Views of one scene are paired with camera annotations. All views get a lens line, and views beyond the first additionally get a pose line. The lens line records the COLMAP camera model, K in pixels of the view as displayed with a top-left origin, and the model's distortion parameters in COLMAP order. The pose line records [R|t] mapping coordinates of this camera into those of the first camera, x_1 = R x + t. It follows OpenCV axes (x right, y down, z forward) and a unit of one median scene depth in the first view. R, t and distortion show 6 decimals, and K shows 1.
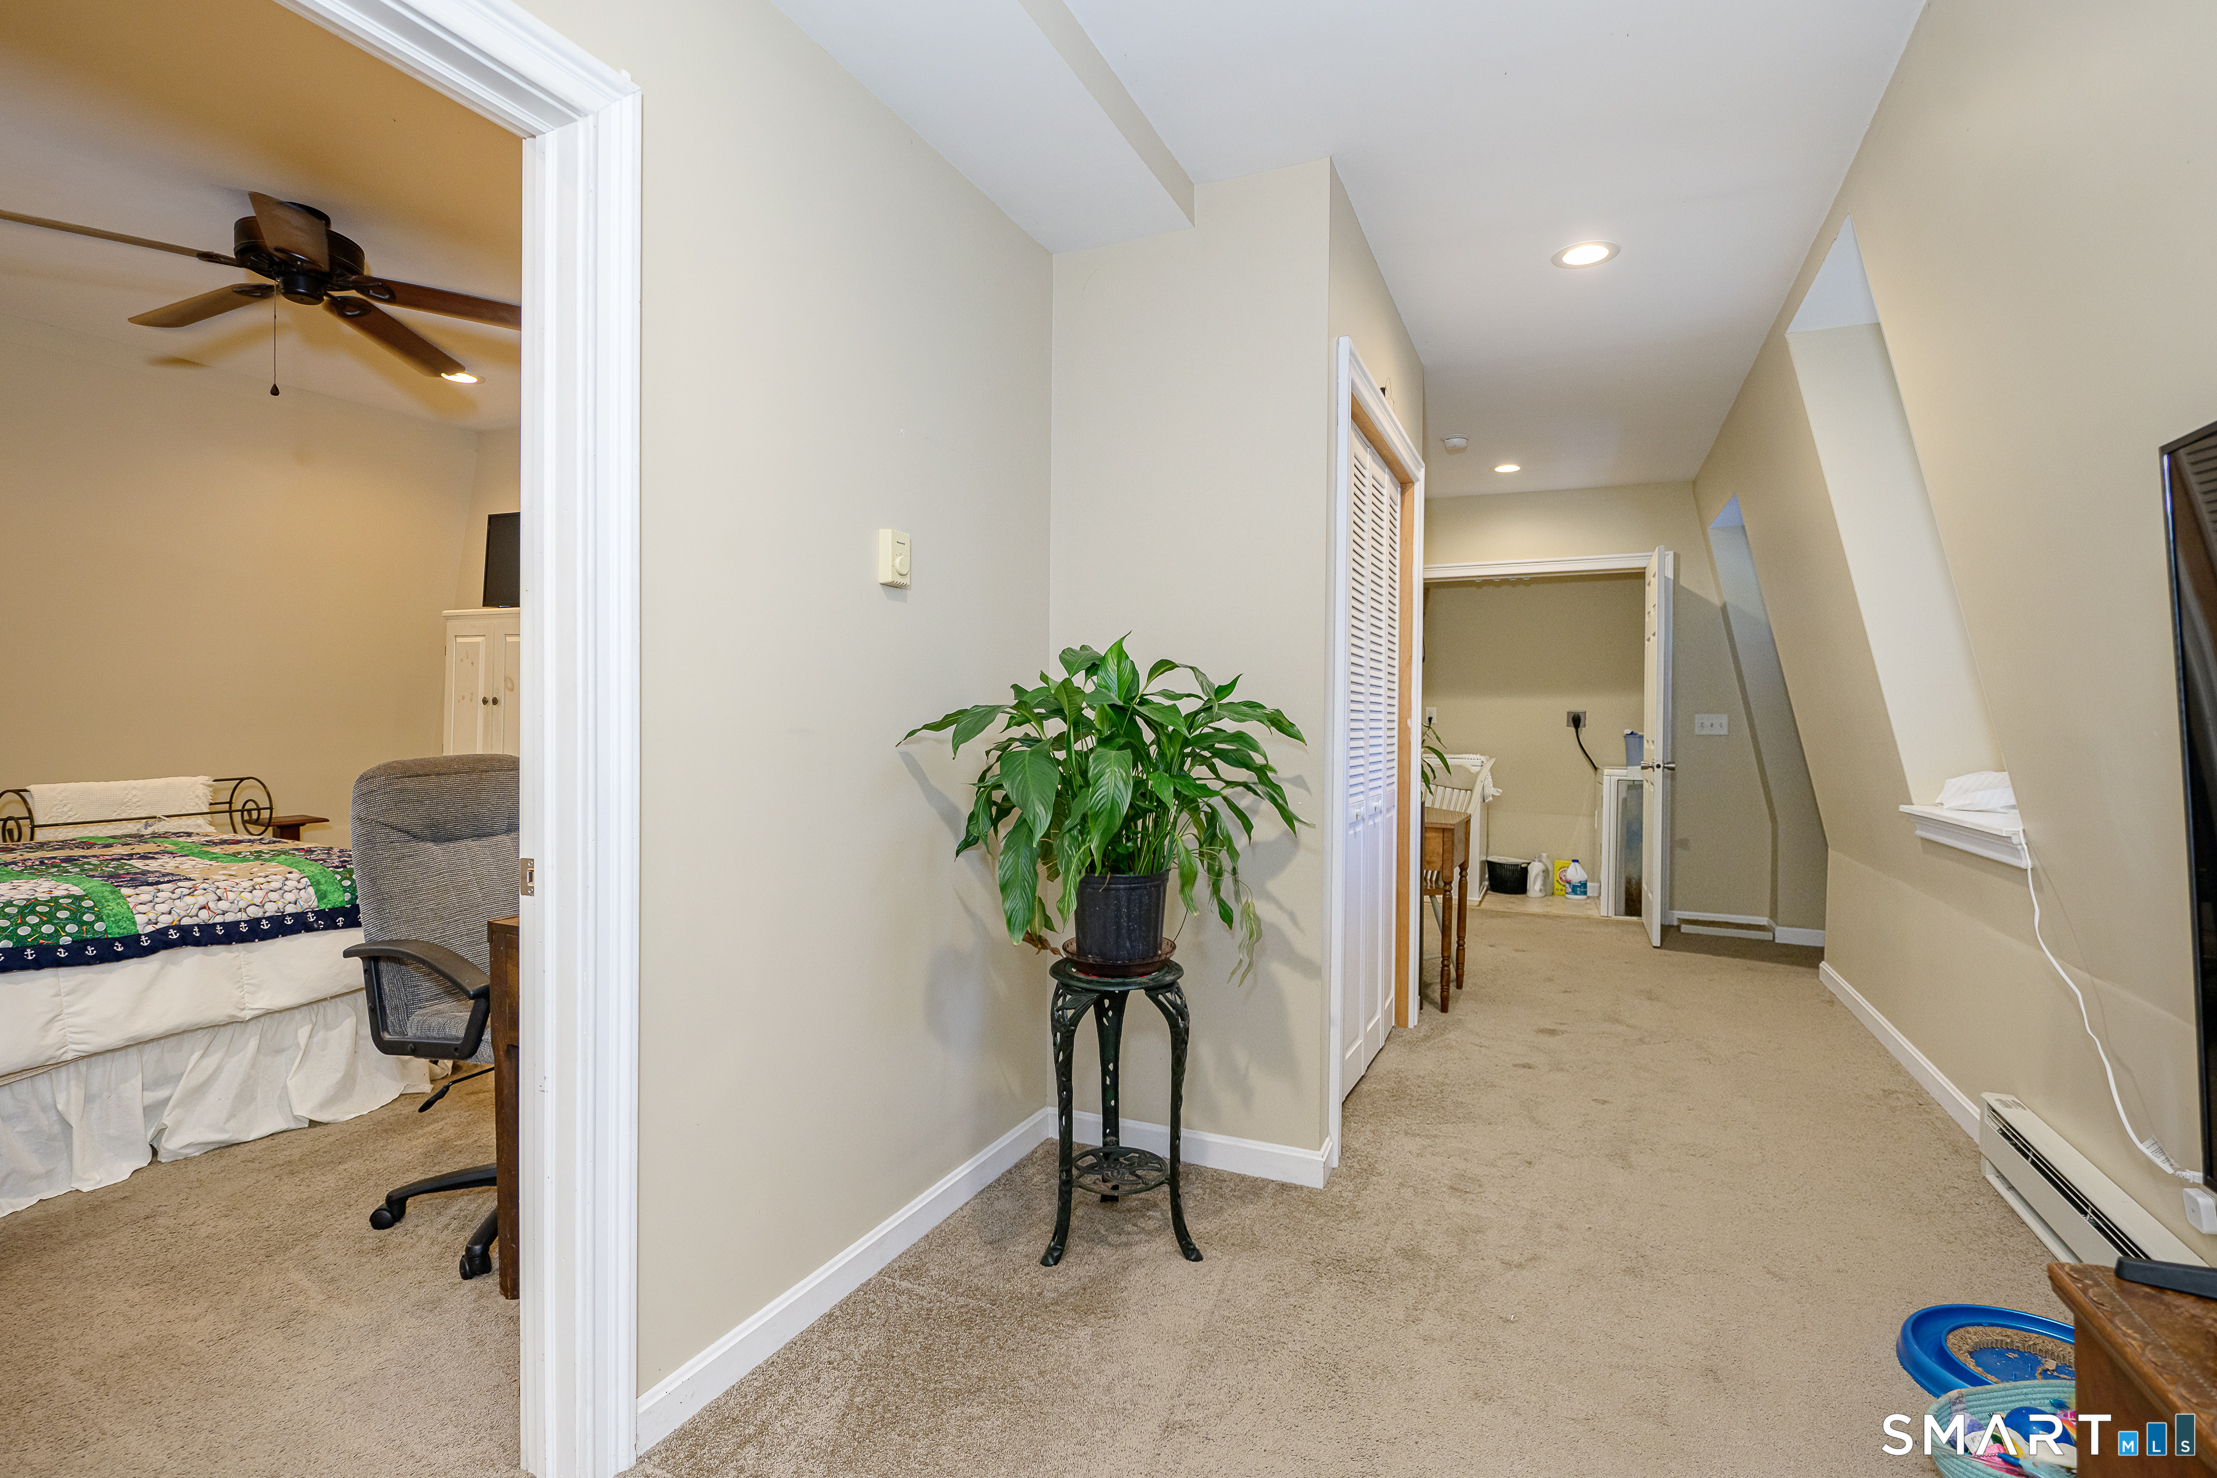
lens RADIAL K [[1059.5, 0, 1119.7], [0, 1059.5, 743.1], [0, 0, 1]] dist [-0.007053, -0.000475]
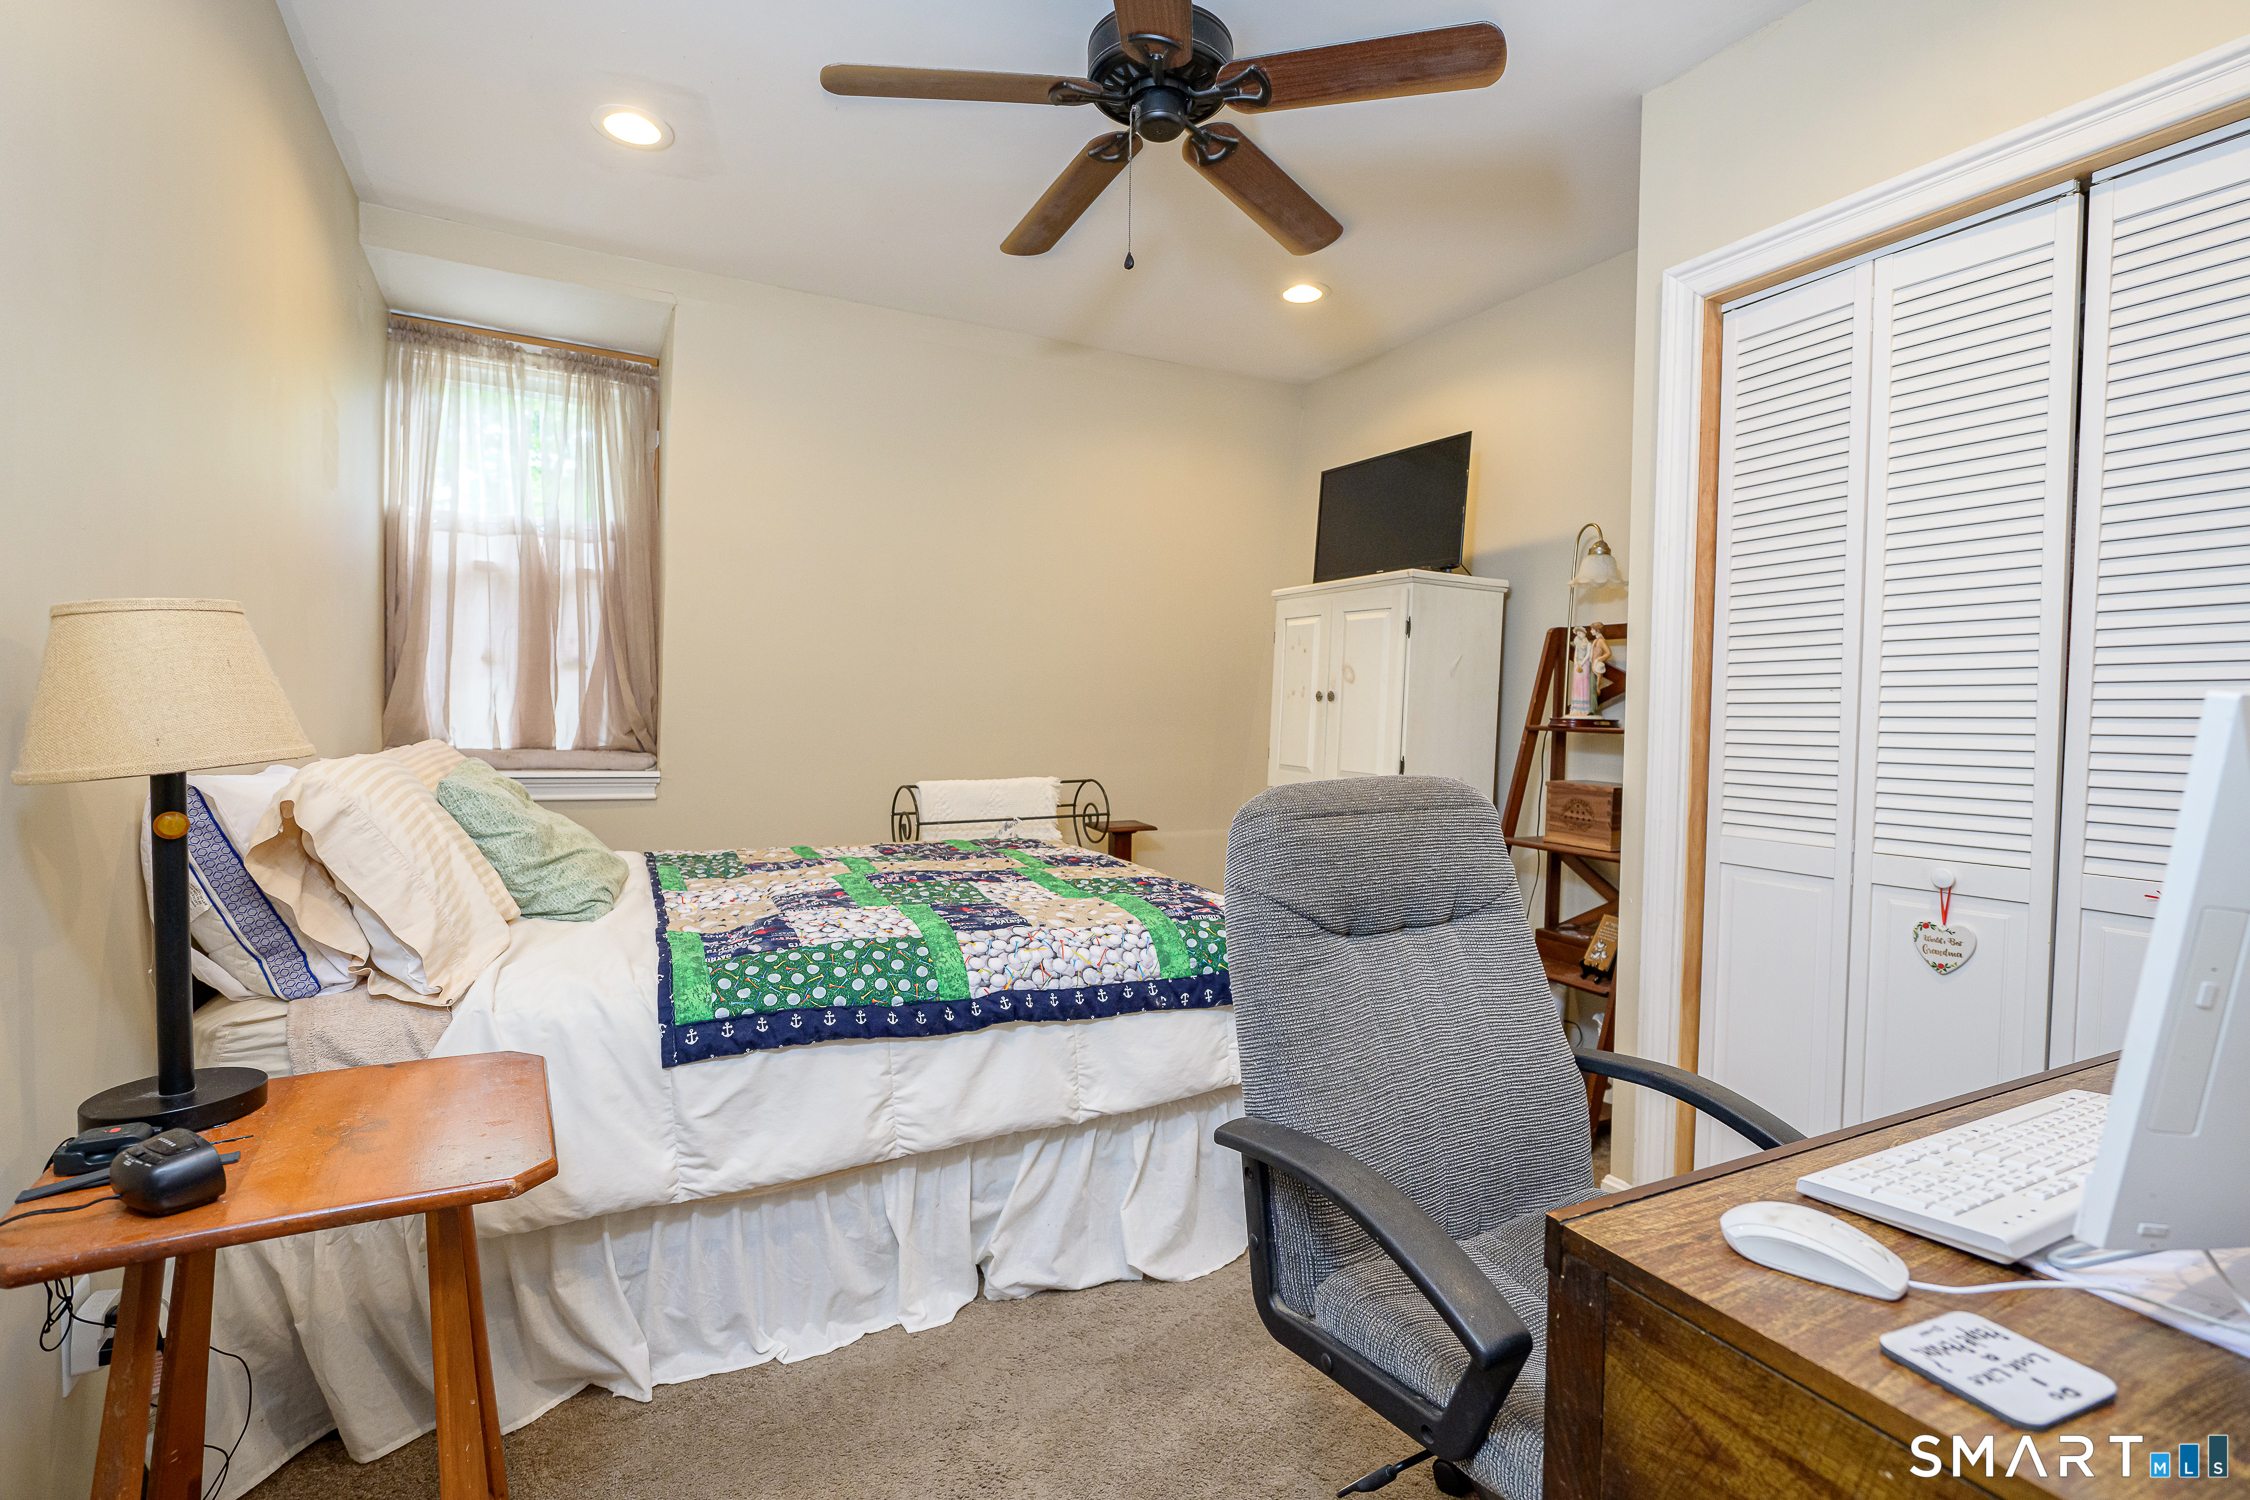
lens RADIAL K [[1075.3, 0, 1123.1], [0, 1075.3, 757.0], [0, 0, 1]] dist [-0.007053, -0.000475]
pose [[0.789218, 0.027774, -0.613484, -0.361569], [-0.022467, 0.999614, 0.016352, -0.005526], [0.613701, 0.000878, 0.789538, 0.438252]]
